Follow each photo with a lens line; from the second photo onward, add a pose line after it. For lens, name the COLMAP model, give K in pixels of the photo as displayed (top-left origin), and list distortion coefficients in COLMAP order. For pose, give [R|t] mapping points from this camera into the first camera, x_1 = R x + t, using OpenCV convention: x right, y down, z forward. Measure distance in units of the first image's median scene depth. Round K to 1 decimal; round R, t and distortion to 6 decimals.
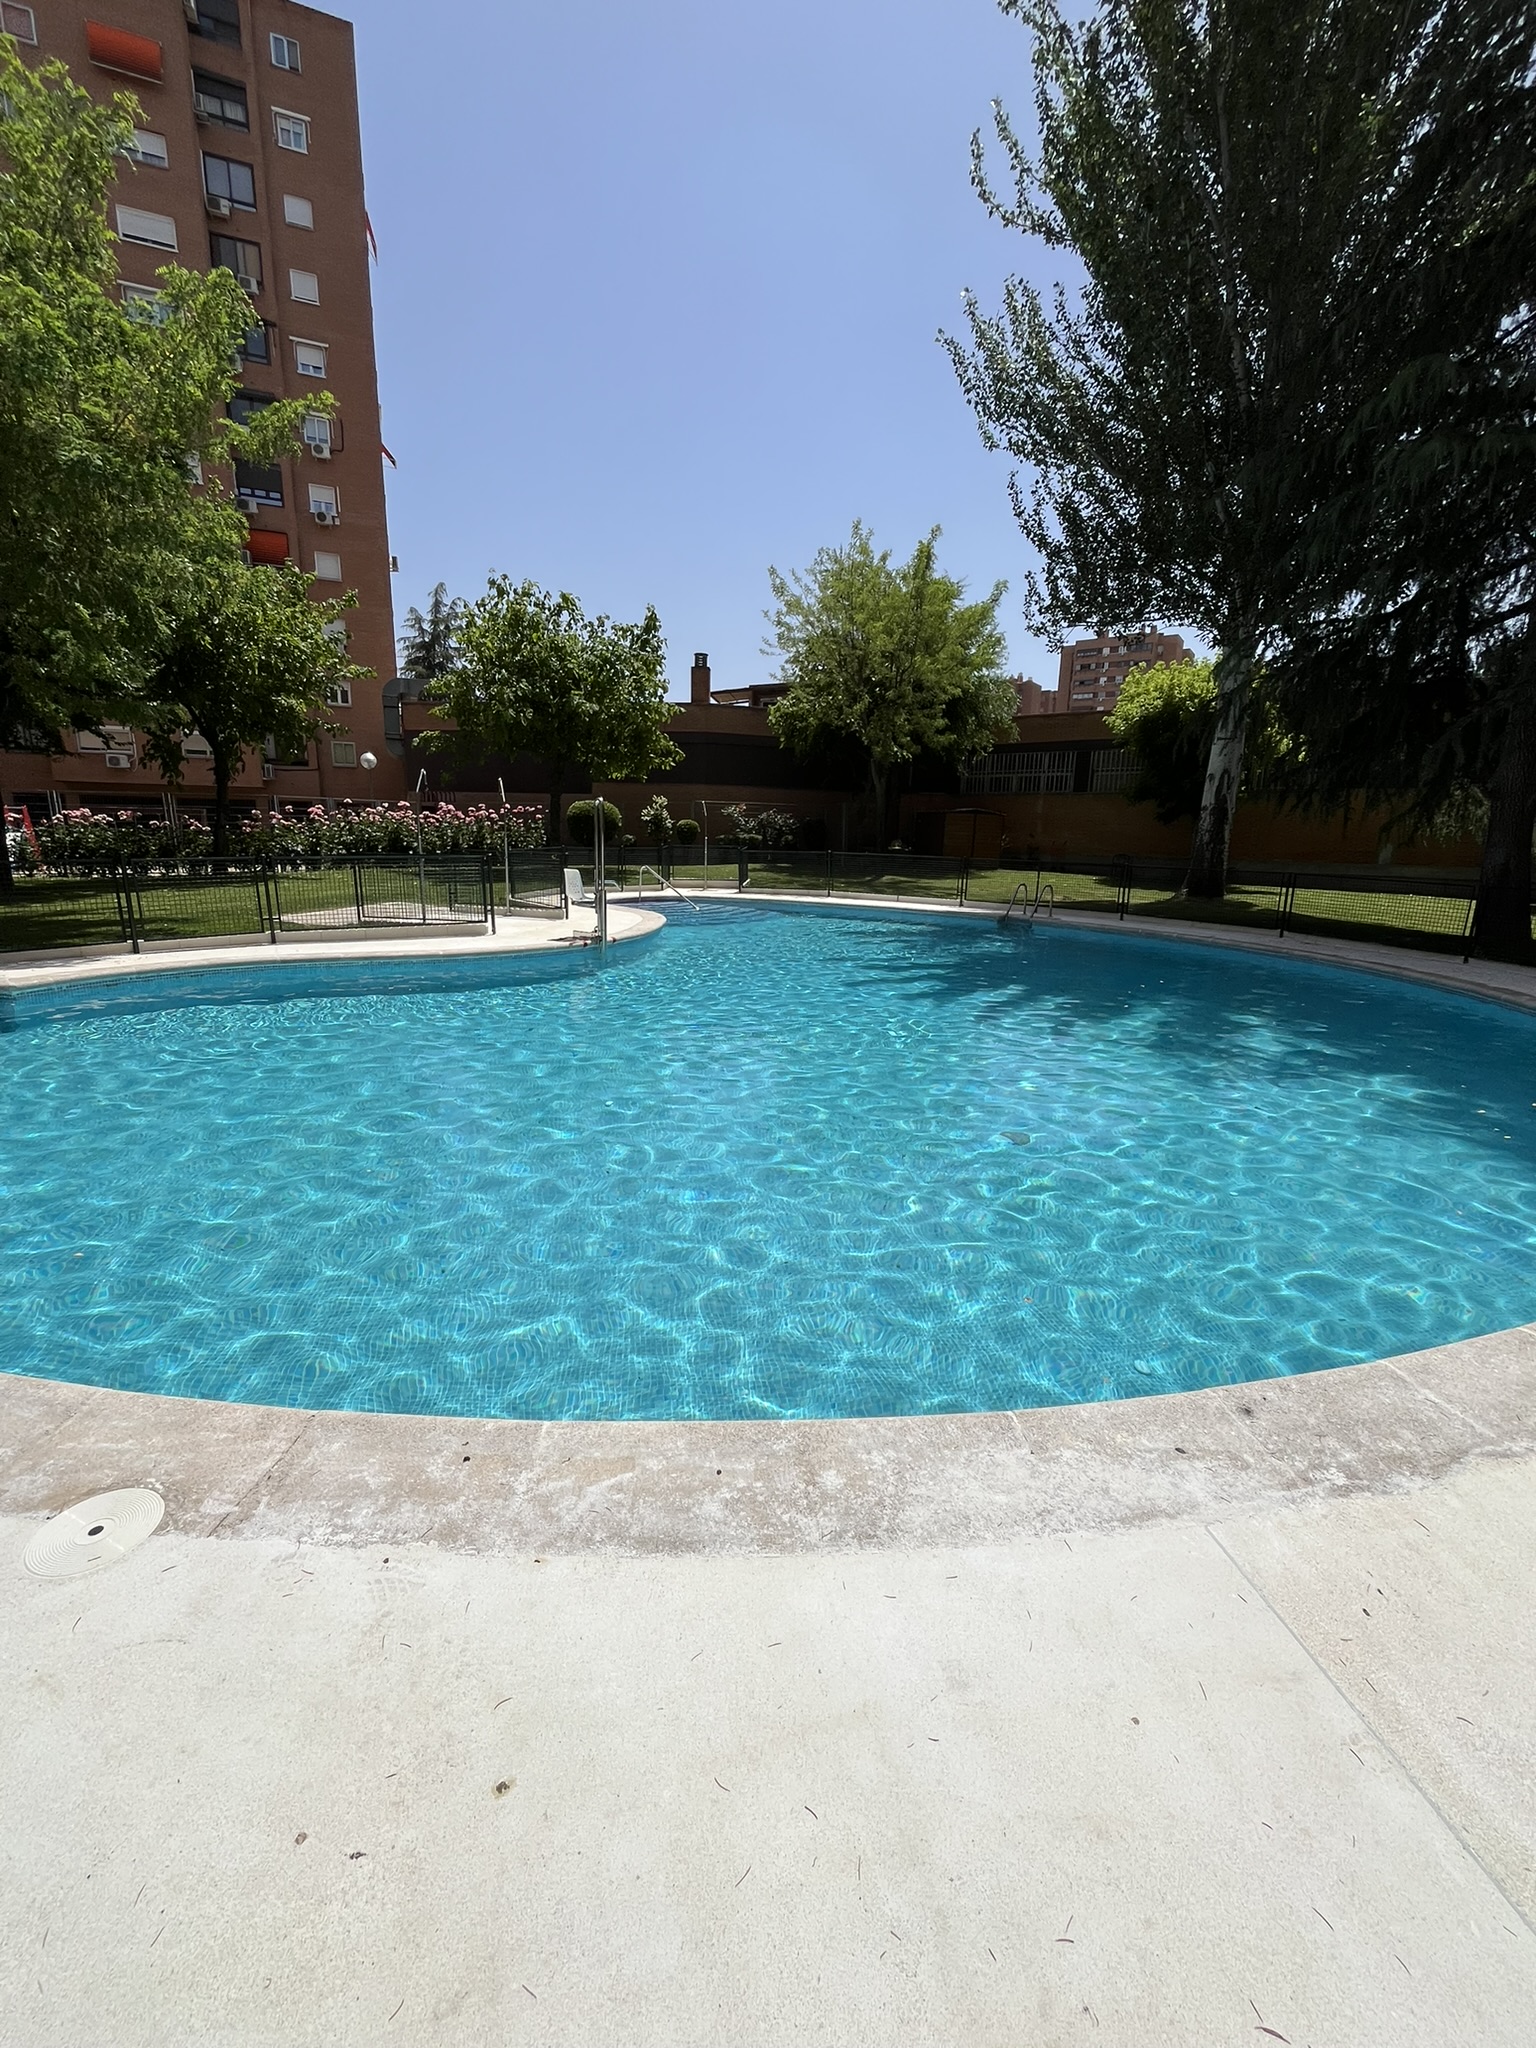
lens RADIAL K [[827.8, 0, 772.4], [0, 827.8, 1018.7], [0, 0, 1]] dist [-0.005896, 0.000303]
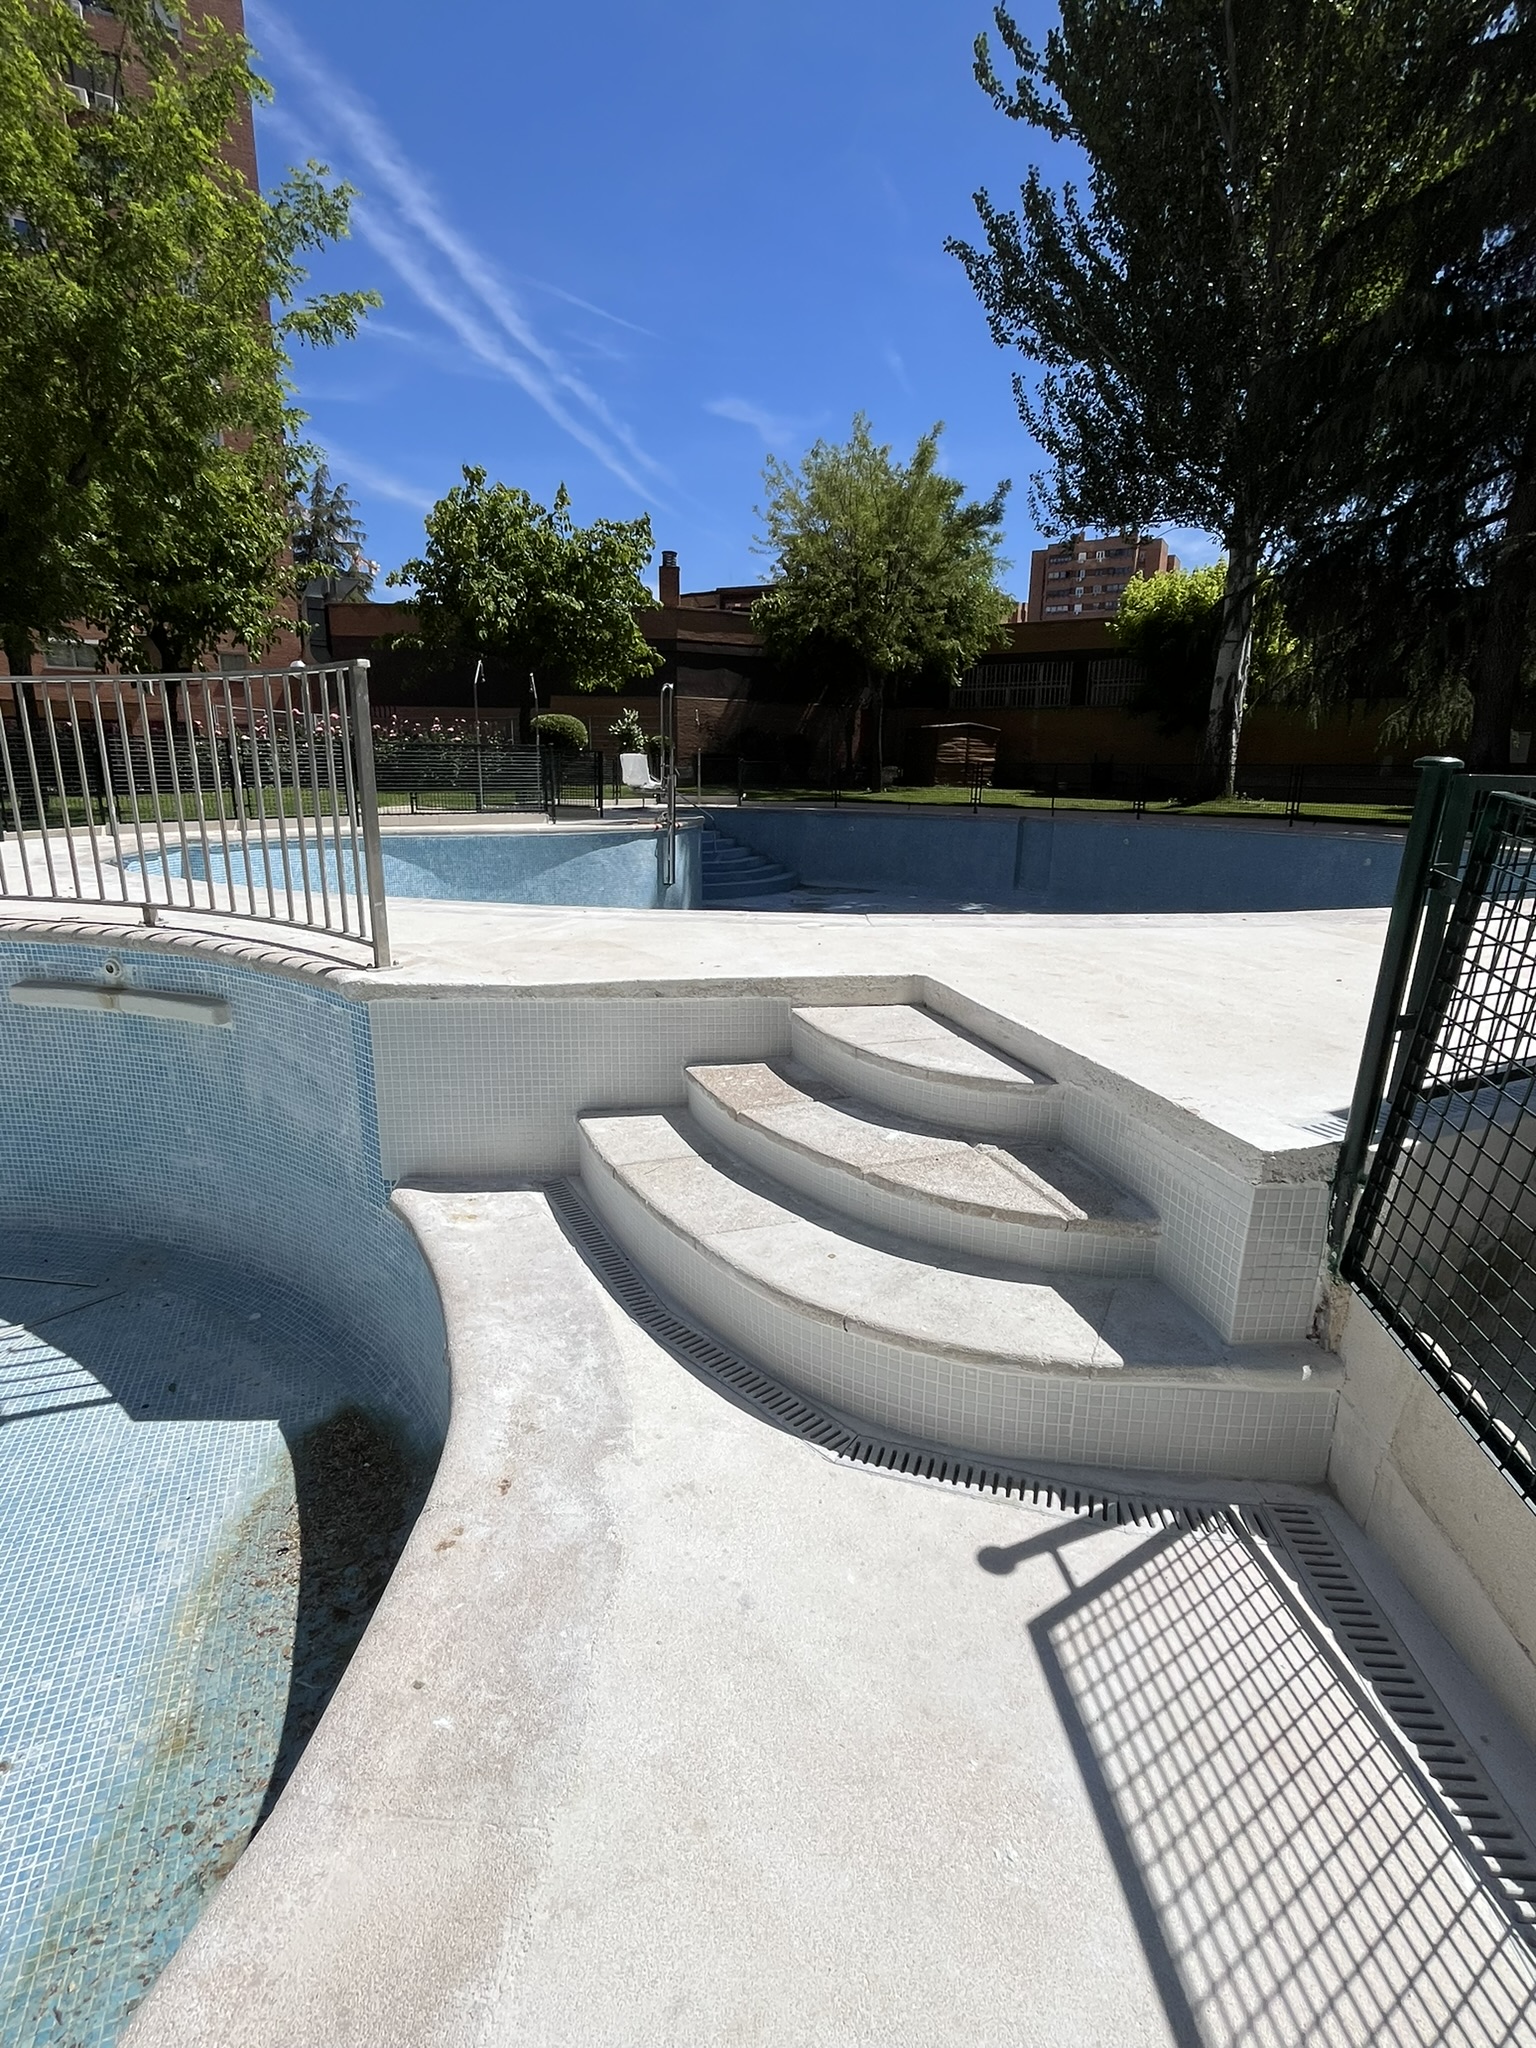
lens RADIAL K [[984.3, 0, 772.5], [0, 984.3, 1008.6], [0, 0, 1]] dist [0.000533, 0.000648]
pose [[0.996855, -0.023261, 0.075757, -0.105528], [0.022156, 0.999636, 0.015398, 0.073056], [-0.076088, -0.013671, 0.997007, -0.149745]]
